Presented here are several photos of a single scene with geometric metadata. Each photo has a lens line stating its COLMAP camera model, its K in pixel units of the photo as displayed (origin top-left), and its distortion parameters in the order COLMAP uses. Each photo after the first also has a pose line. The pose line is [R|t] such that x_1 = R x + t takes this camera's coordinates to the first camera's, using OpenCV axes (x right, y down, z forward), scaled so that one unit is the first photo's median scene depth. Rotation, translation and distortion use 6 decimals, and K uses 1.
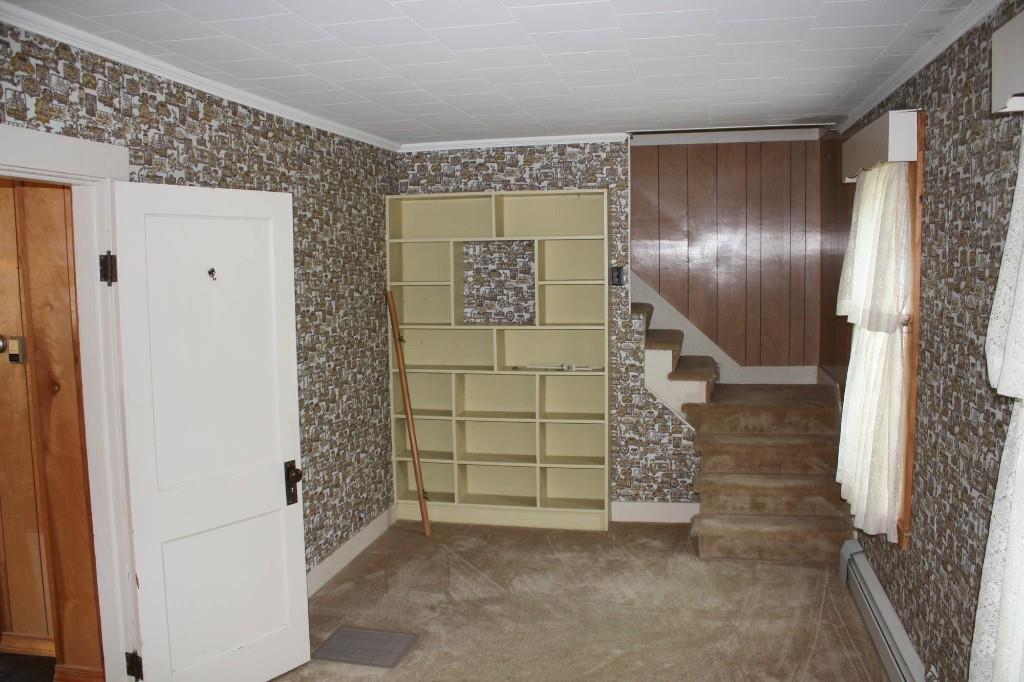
lens RADIAL K [[846.0, 0, 511.5], [0, 846.0, 347.2], [0, 0, 1]] dist [-0.166962, 0.137075]
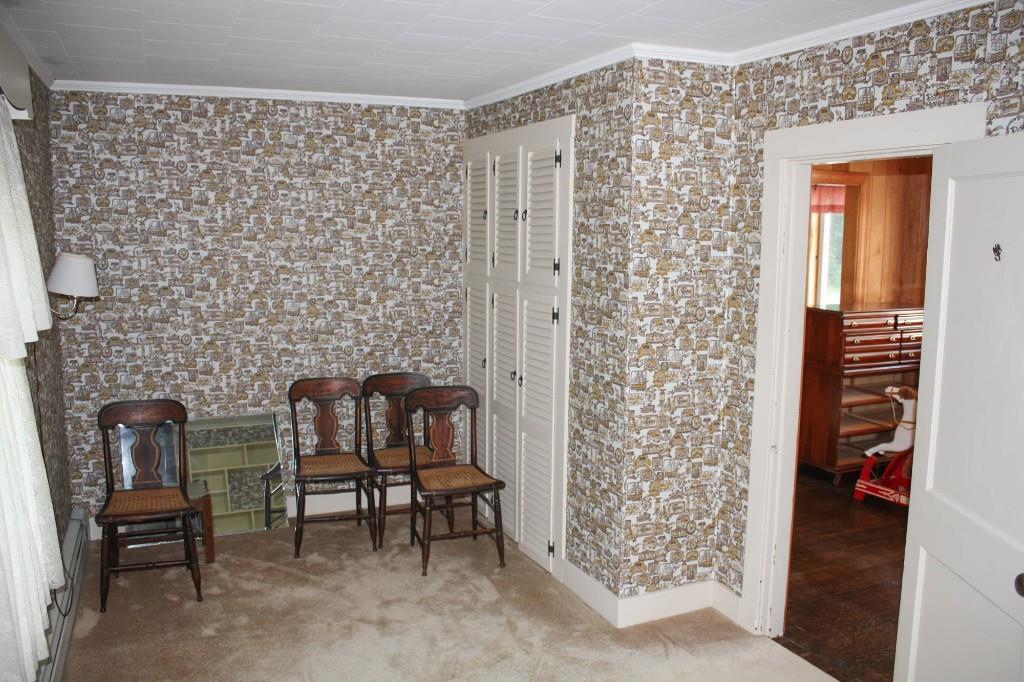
lens RADIAL K [[846.0, 0, 511.5], [0, 846.0, 347.2], [0, 0, 1]] dist [-0.166962, 0.137075]
pose [[-0.802843, 0.098437, -0.588008, 0.287223], [-0.047066, 0.972732, 0.227105, -0.099836], [0.594330, 0.210004, -0.776318, 0.881153]]
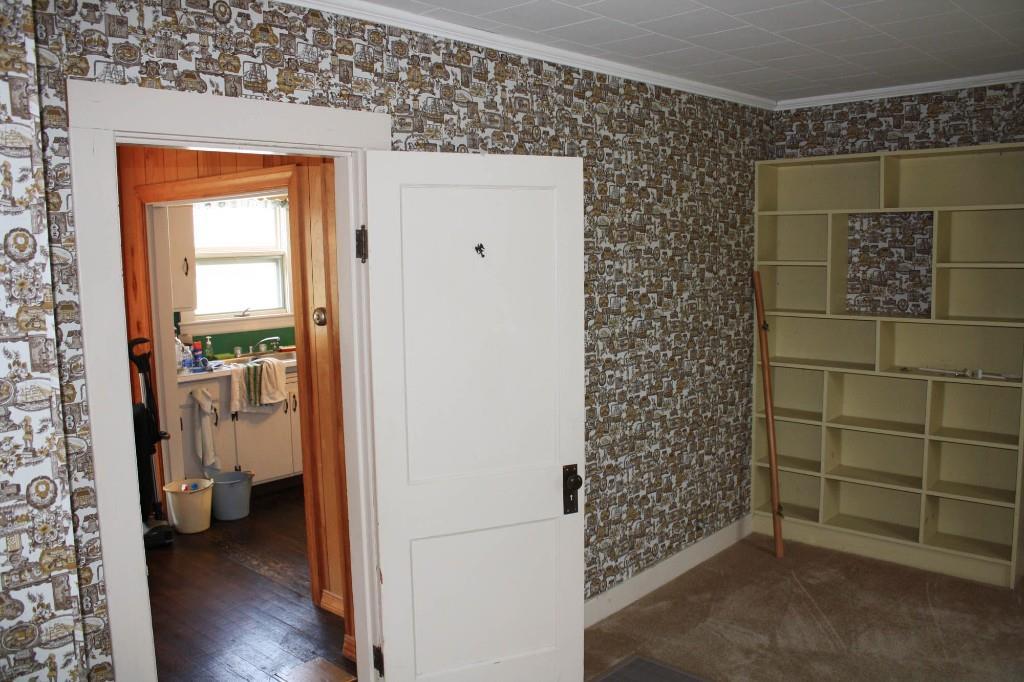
lens RADIAL K [[846.0, 0, 511.5], [0, 846.0, 347.2], [0, 0, 1]] dist [-0.166962, 0.137075]
pose [[0.861802, 0.057209, -0.504009, 0.088634], [-0.042648, 0.998273, 0.040389, -0.014735], [0.505449, -0.013312, 0.862754, 0.152549]]
